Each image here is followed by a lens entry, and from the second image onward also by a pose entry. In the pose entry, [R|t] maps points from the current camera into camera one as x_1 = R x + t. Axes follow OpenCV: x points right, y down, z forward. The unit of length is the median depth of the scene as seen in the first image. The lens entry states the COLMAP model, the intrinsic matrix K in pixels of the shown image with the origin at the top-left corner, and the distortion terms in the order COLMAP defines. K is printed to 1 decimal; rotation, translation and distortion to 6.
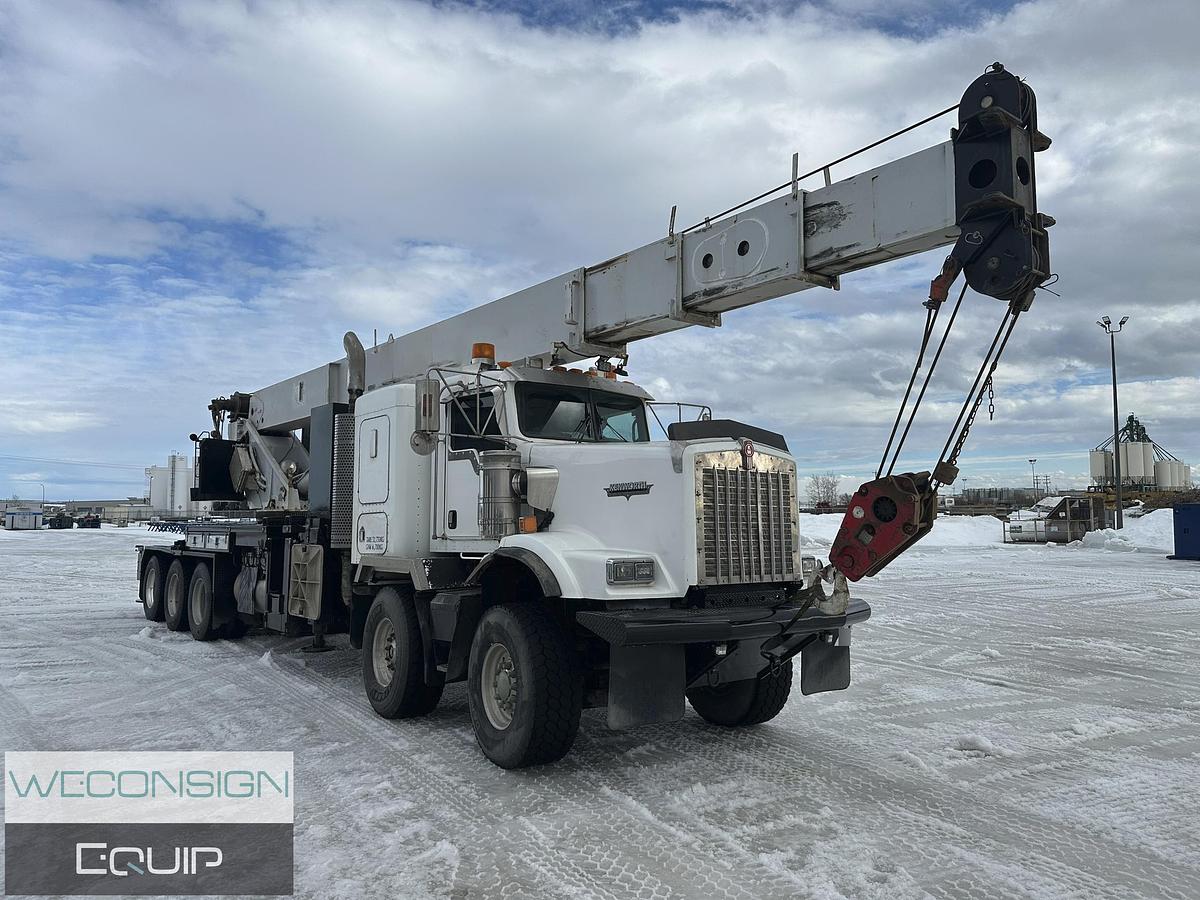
lens RADIAL K [[861.7, 0, 586.9], [0, 861.7, 450.6], [0, 0, 1]] dist [0.179604, -0.285540]
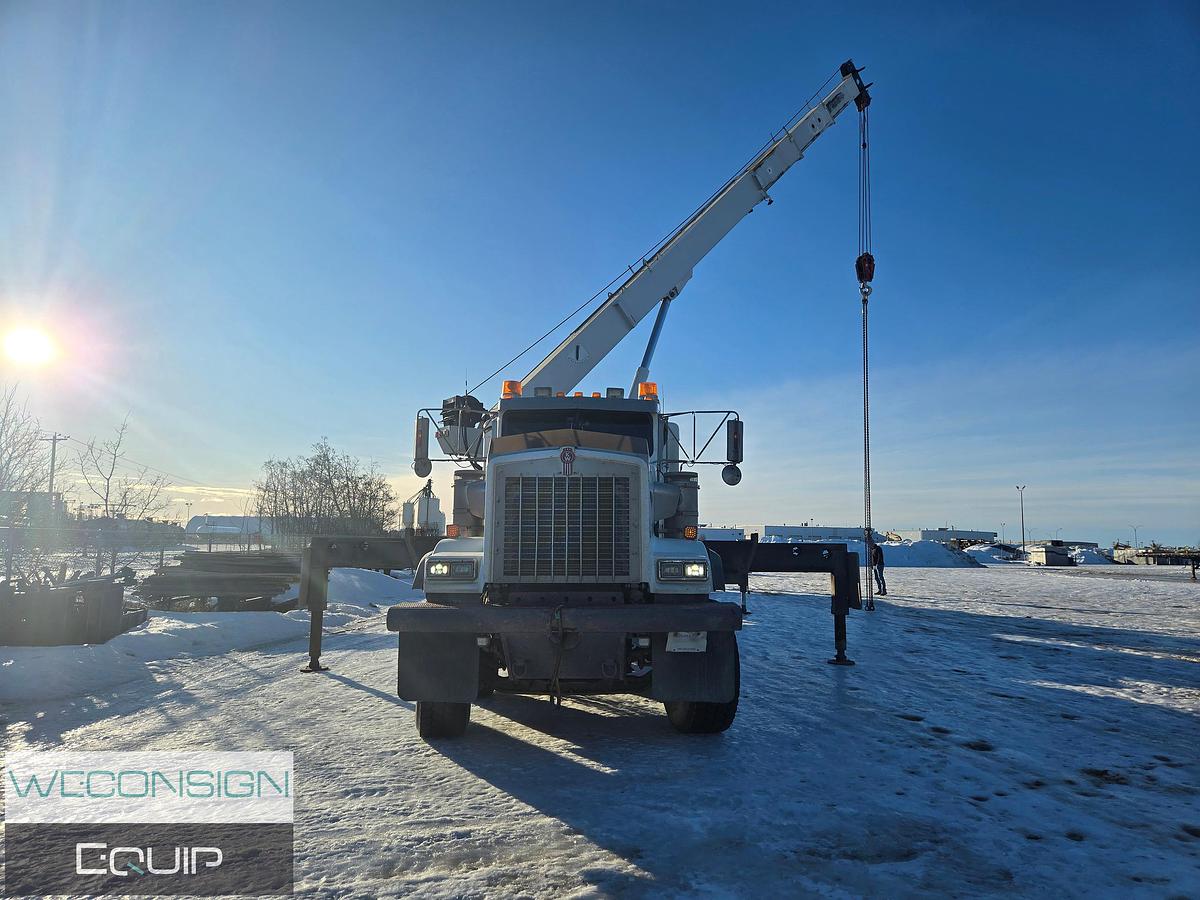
lens RADIAL K [[829.1, 0, 584.6], [0, 829.1, 444.4], [0, 0, 1]] dist [0.067524, -0.061206]
pose [[0.763955, -0.081121, -0.640150, 0.839059], [0.058603, 0.996689, -0.056365, 0.041323], [0.642603, 0.005545, 0.766179, 0.235324]]
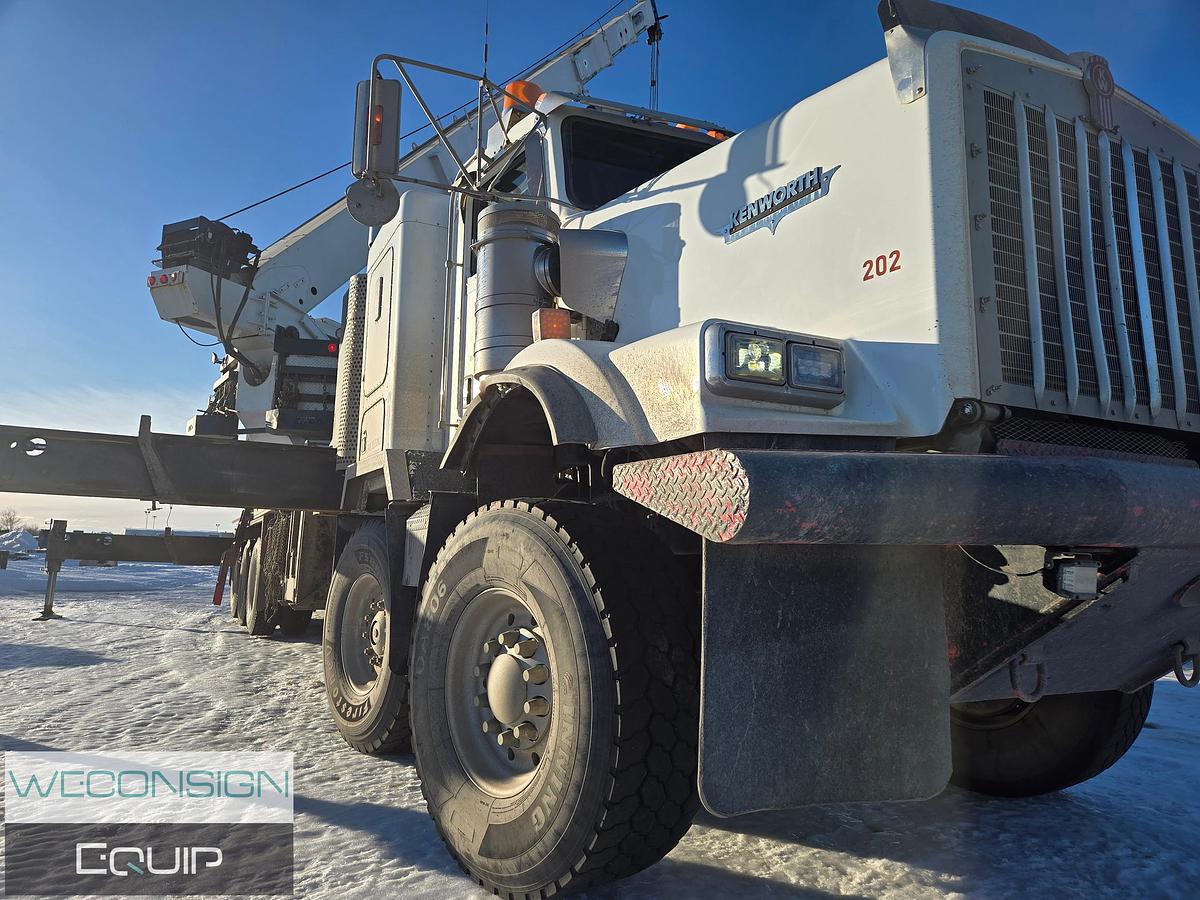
lens RADIAL K [[829.1, 0, 584.6], [0, 829.1, 444.4], [0, 0, 1]] dist [0.067524, -0.061206]
pose [[0.976571, -0.013912, -0.214743, 0.042150], [0.003048, 0.998702, -0.050839, 0.173131], [0.215172, 0.048993, 0.975347, 0.589442]]
